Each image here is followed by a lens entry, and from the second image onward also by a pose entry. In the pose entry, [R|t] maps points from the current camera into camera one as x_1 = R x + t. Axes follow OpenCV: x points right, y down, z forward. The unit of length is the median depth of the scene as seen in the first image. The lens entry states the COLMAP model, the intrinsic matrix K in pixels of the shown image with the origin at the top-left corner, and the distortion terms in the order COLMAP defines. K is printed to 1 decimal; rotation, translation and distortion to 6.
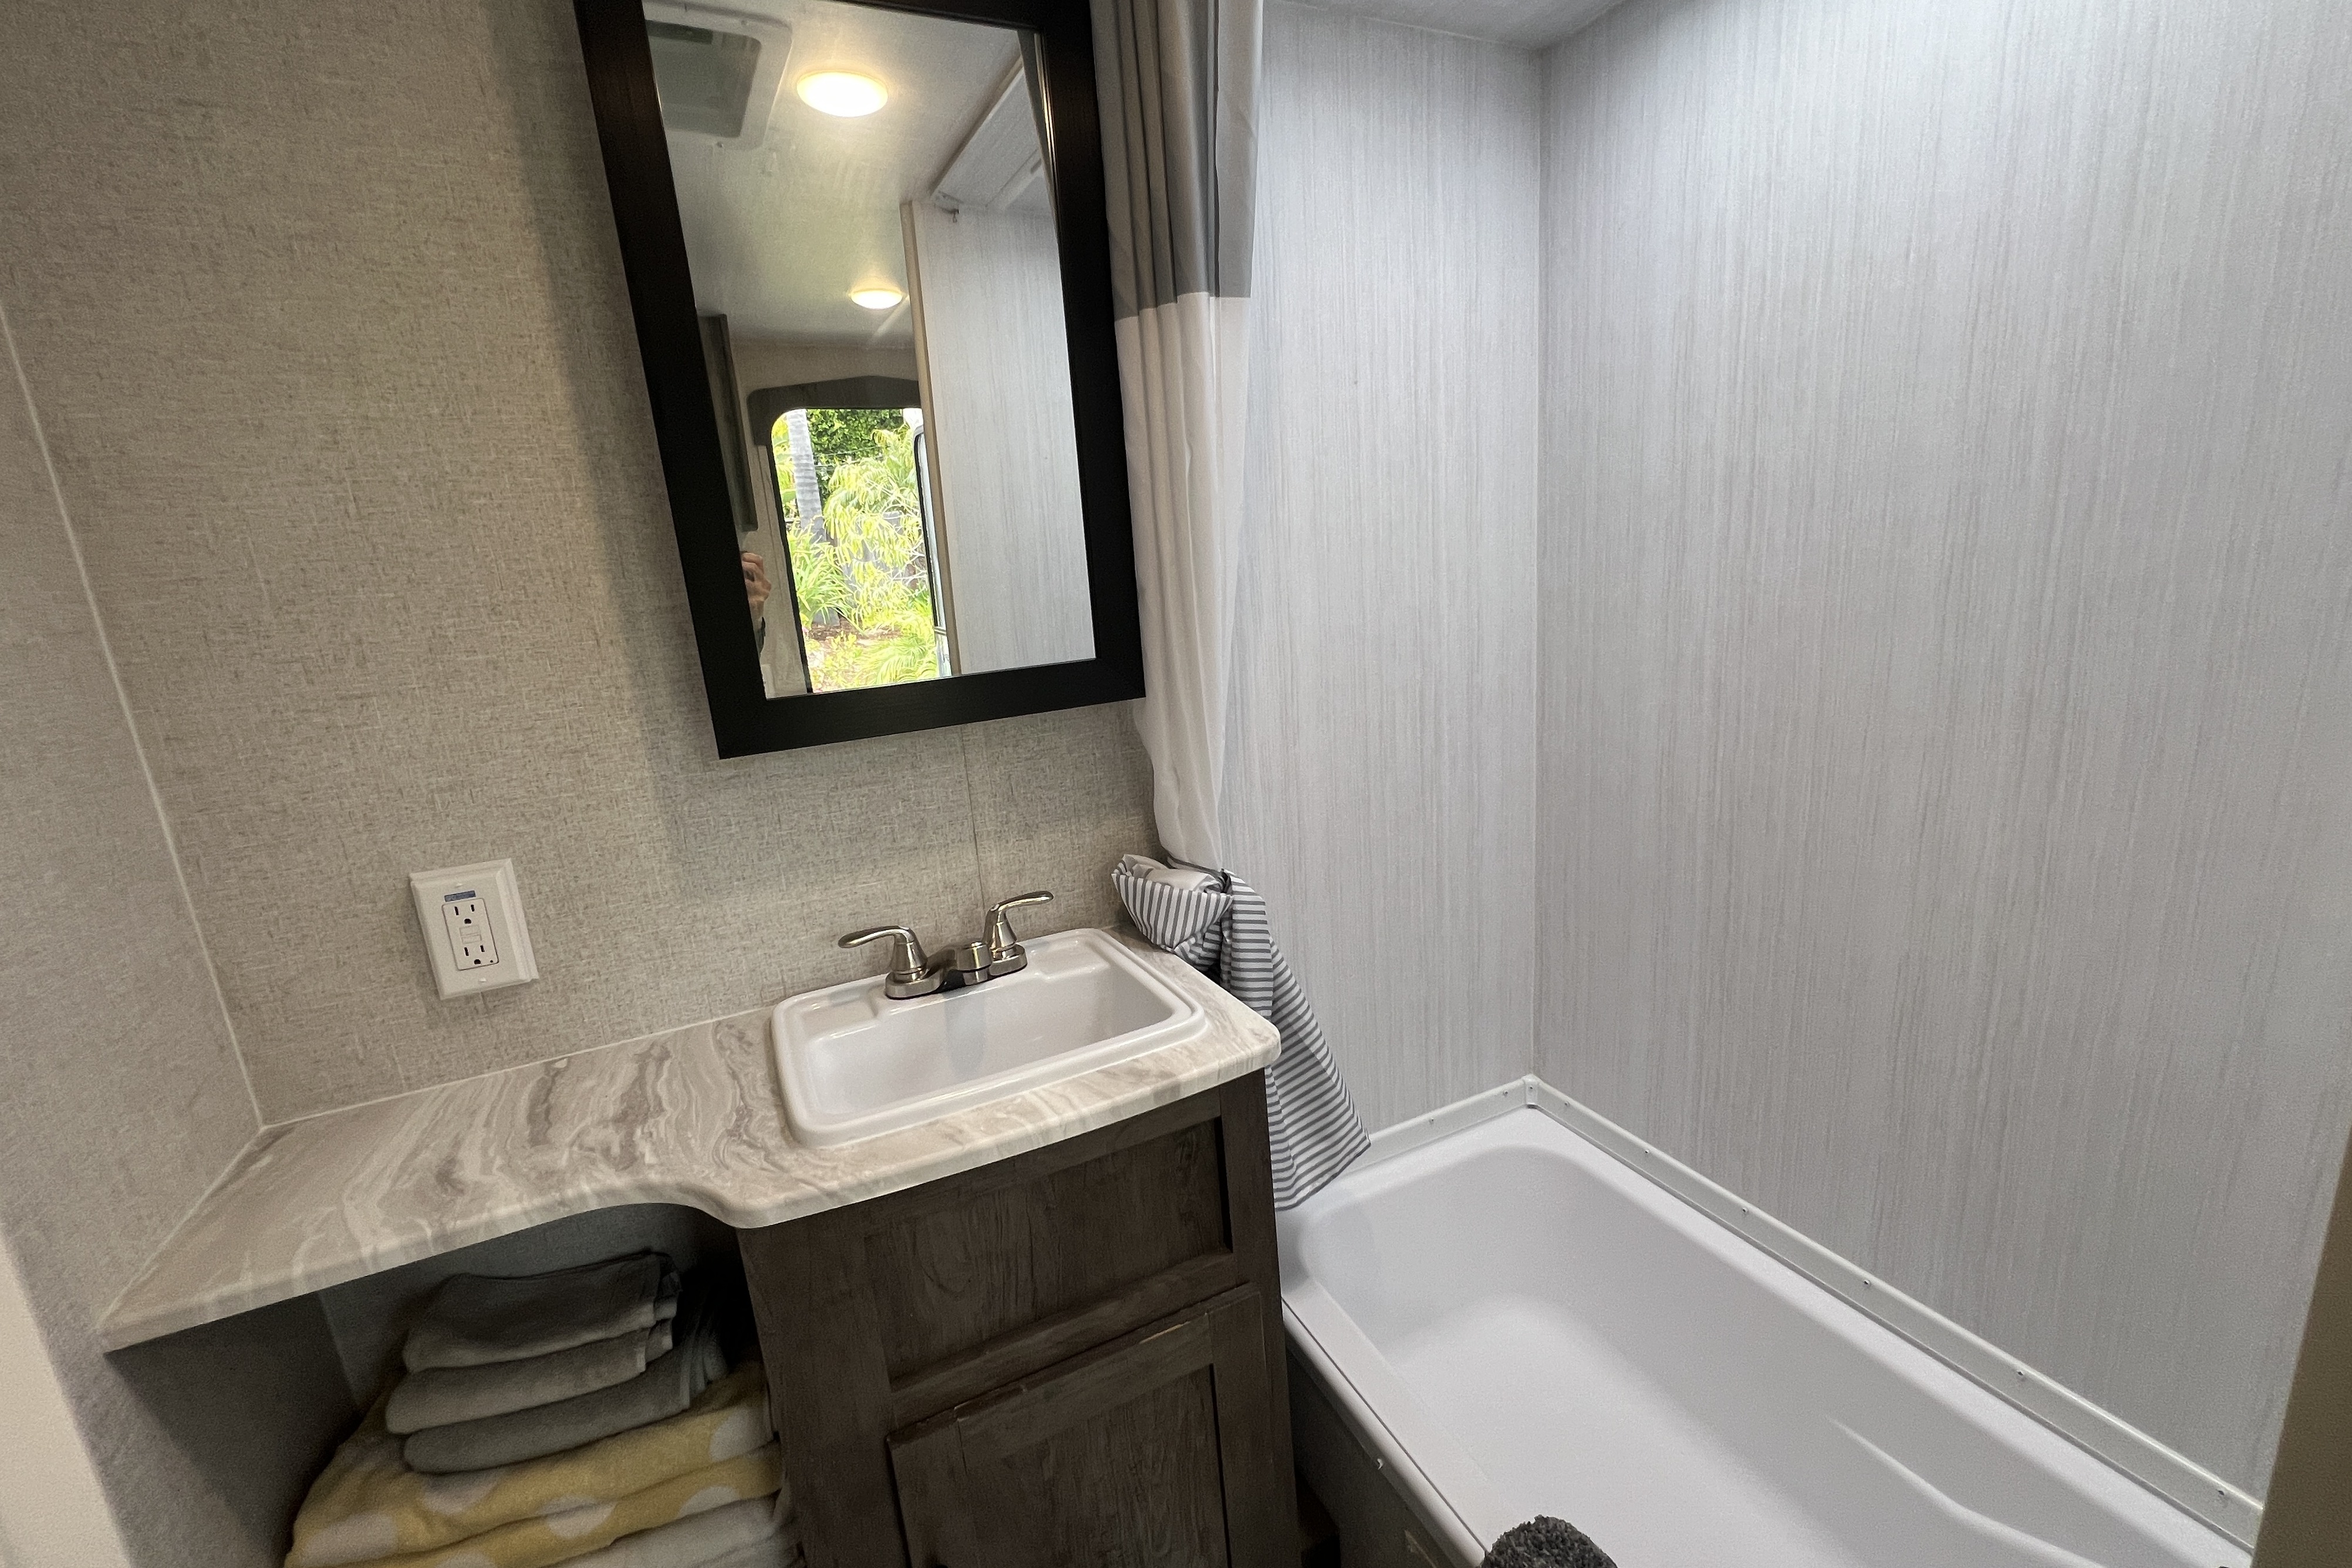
lens RADIAL K [[989.2, 0, 1173.4], [0, 989.2, 782.6], [0, 0, 1]] dist [-0.004405, 0.001382]
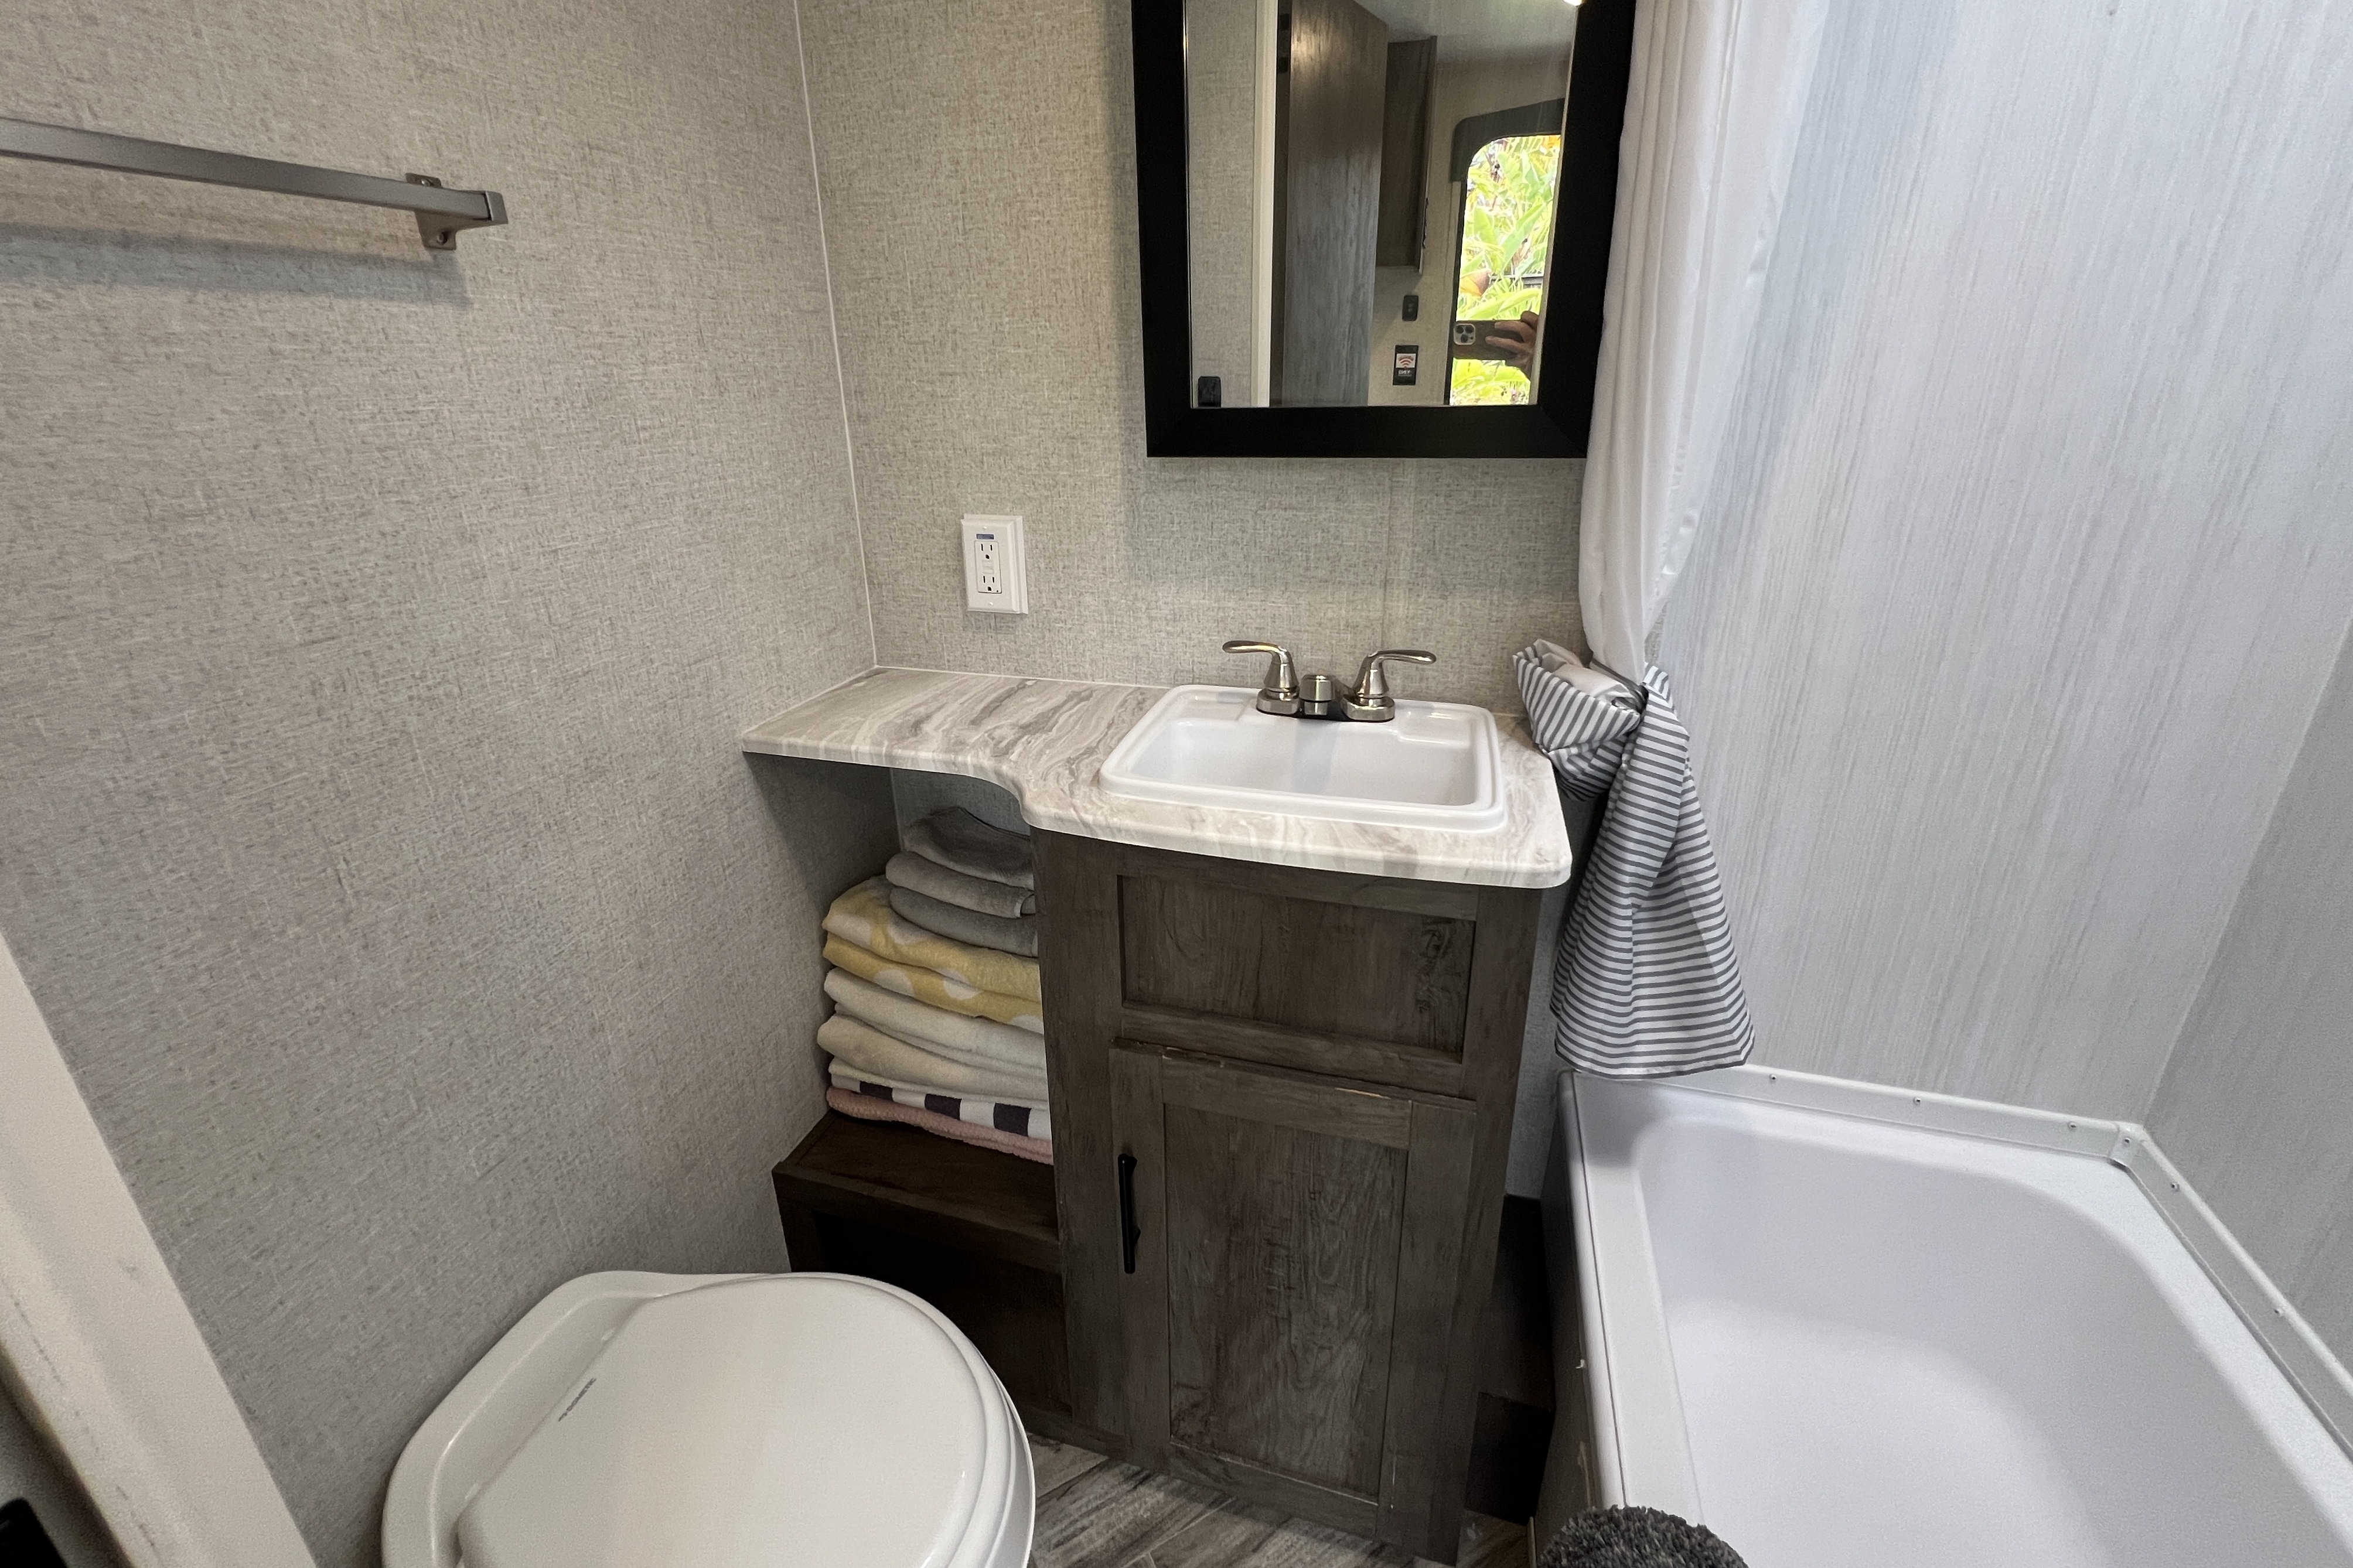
lens RADIAL K [[989.6, 0, 1179.2], [0, 989.6, 724.7], [0, 0, 1]] dist [-0.004405, 0.001382]
pose [[0.741438, 0.287729, -0.606203, 0.358298], [-0.186691, 0.956187, 0.225507, 0.007668], [0.644528, -0.054027, 0.762669, 0.137299]]
